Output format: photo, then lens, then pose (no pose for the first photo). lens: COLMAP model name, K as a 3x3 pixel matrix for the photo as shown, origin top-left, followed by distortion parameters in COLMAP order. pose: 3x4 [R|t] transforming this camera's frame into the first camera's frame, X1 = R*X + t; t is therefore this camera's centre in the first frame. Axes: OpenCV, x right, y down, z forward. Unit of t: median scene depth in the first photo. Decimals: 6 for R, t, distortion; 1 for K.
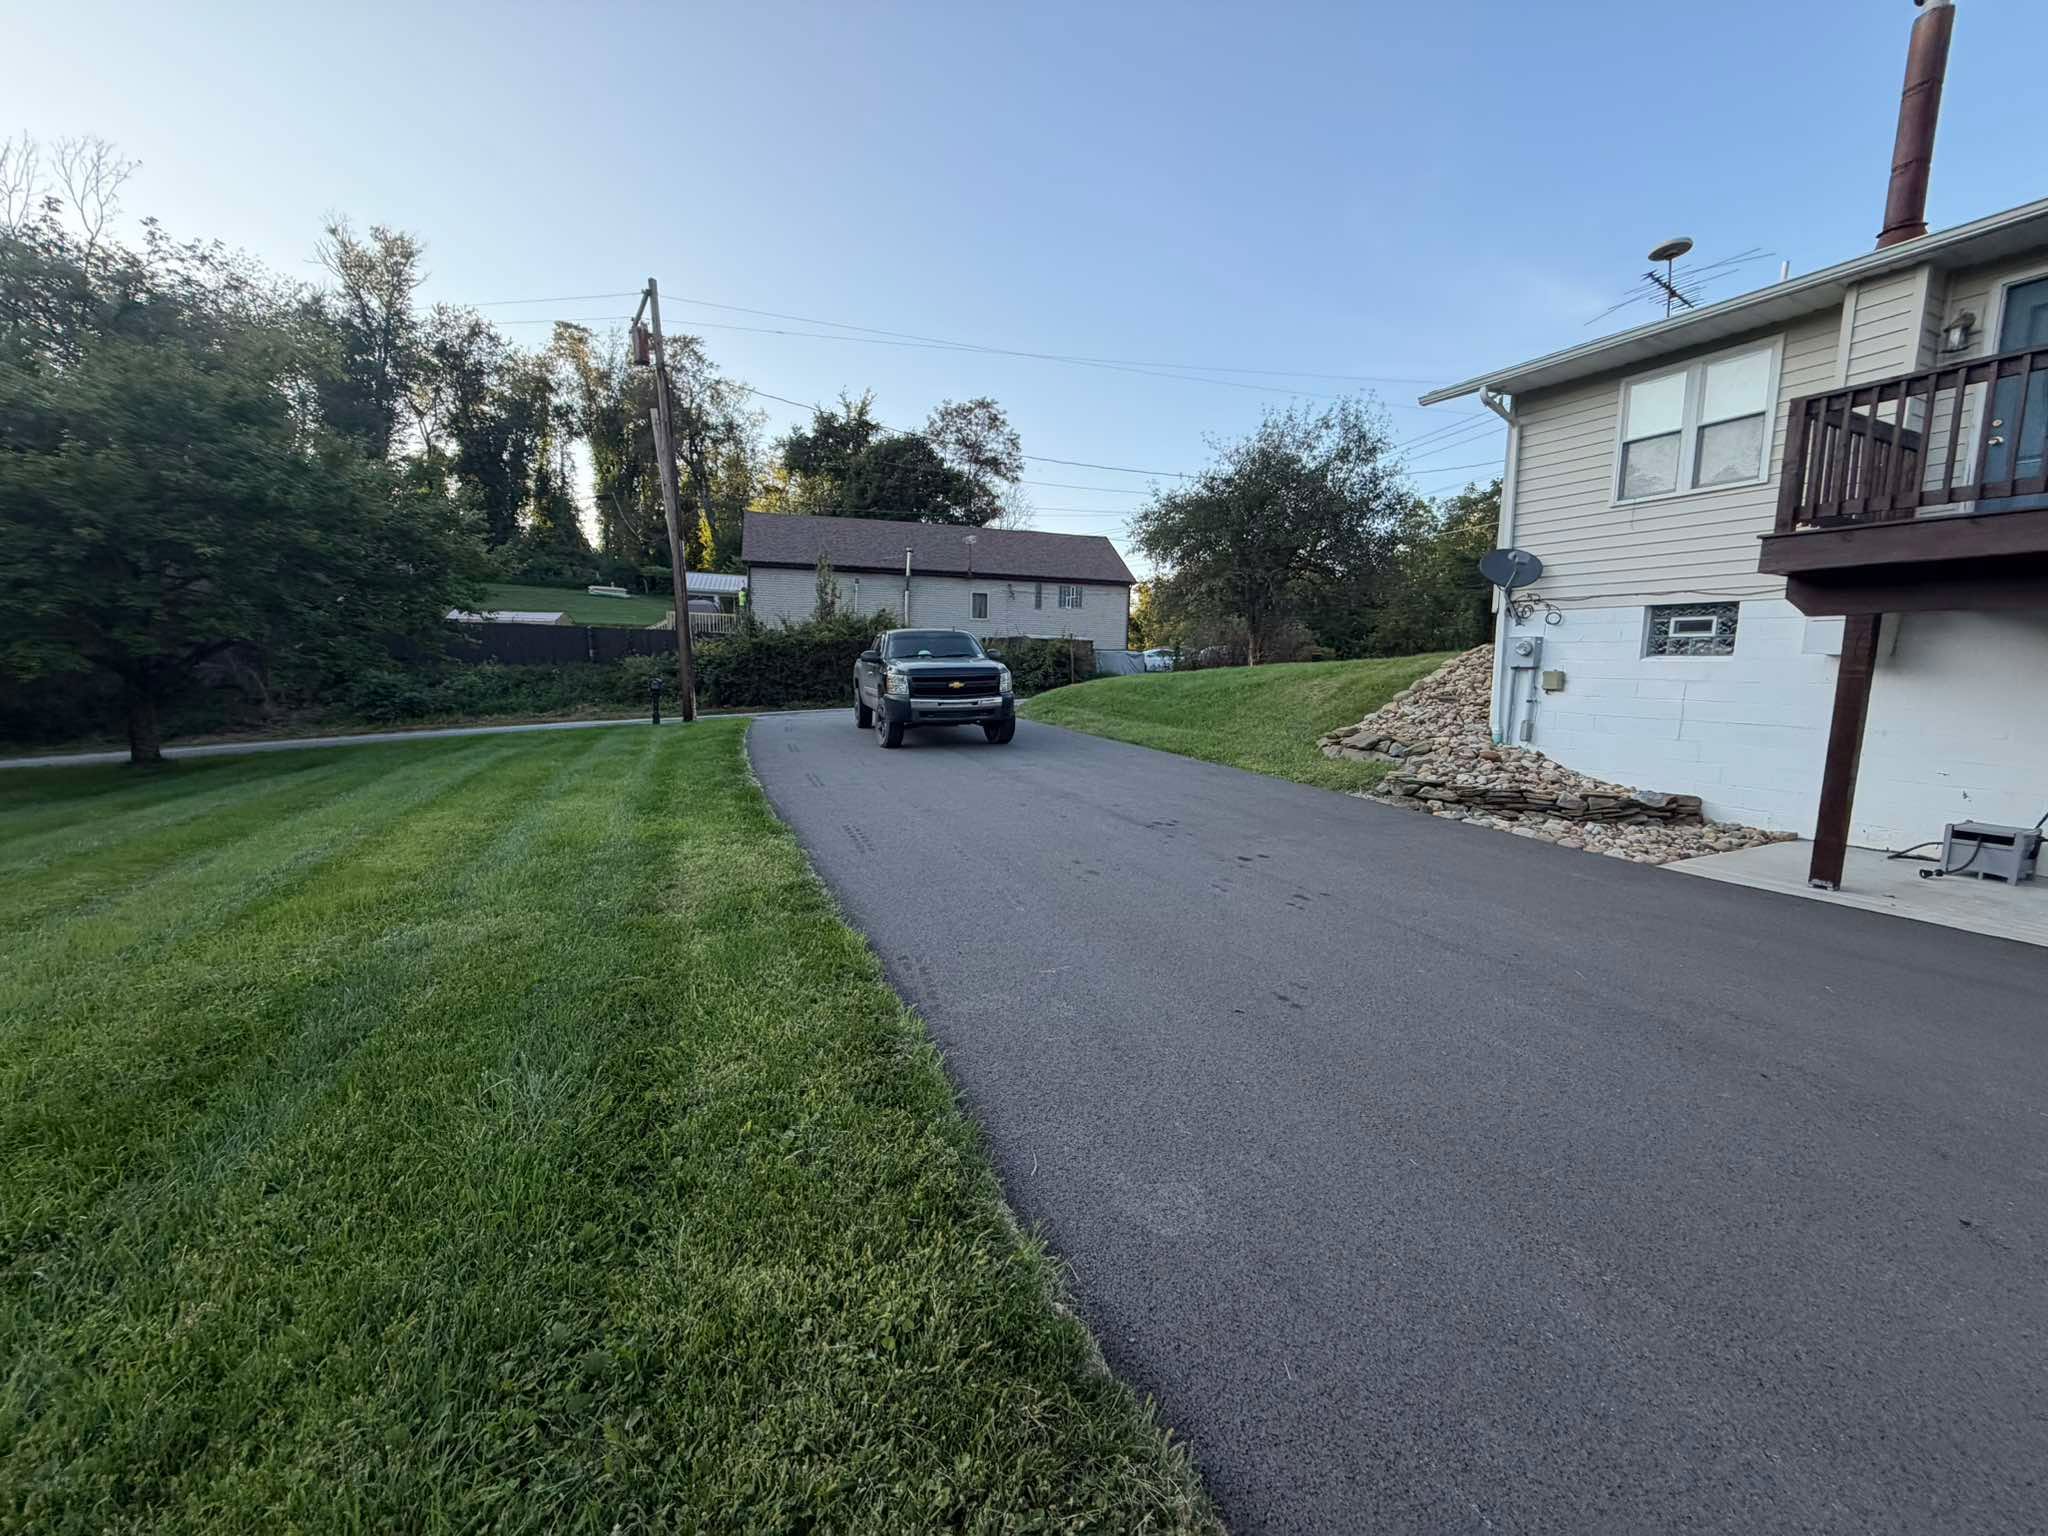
lens RADIAL K [[849.3, 0, 1024.0], [0, 849.3, 768.0], [0, 0, 1]] dist [0.002168, 0.000595]
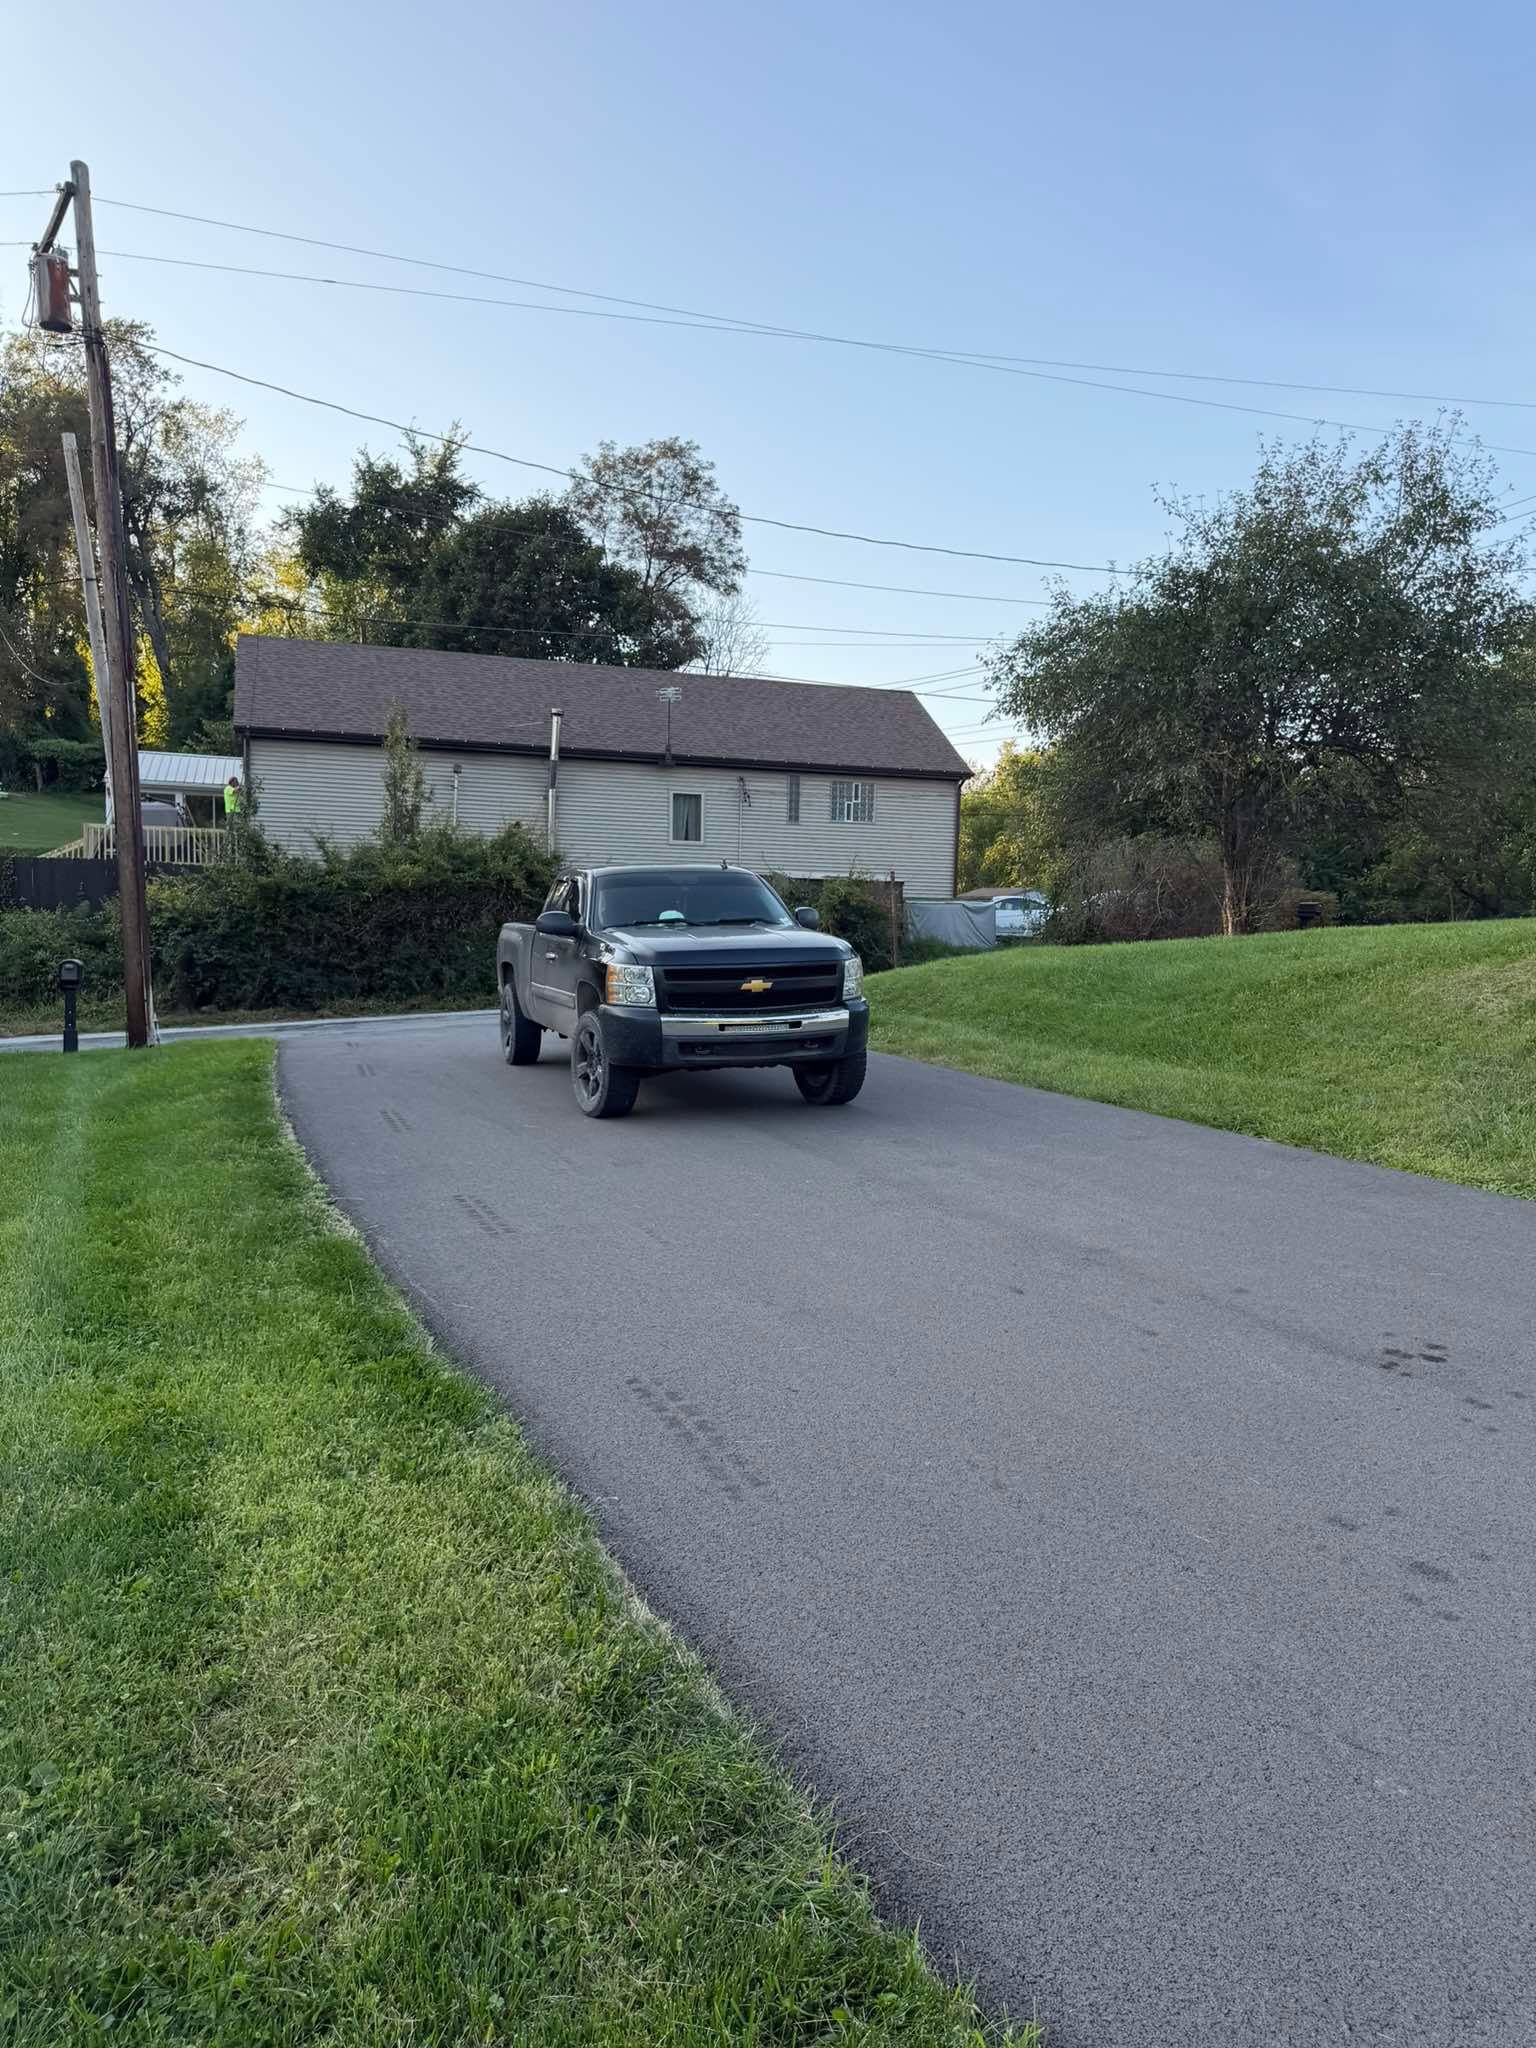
lens RADIAL K [[1458.4, 0, 768.0], [0, 1458.4, 1024.0], [0, 0, 1]] dist [0.127544, -0.238134]
pose [[0.998878, -0.004208, 0.047172, -0.060618], [0.006457, 0.998844, -0.047626, -0.020821], [-0.046917, 0.047878, 0.997751, 0.108187]]
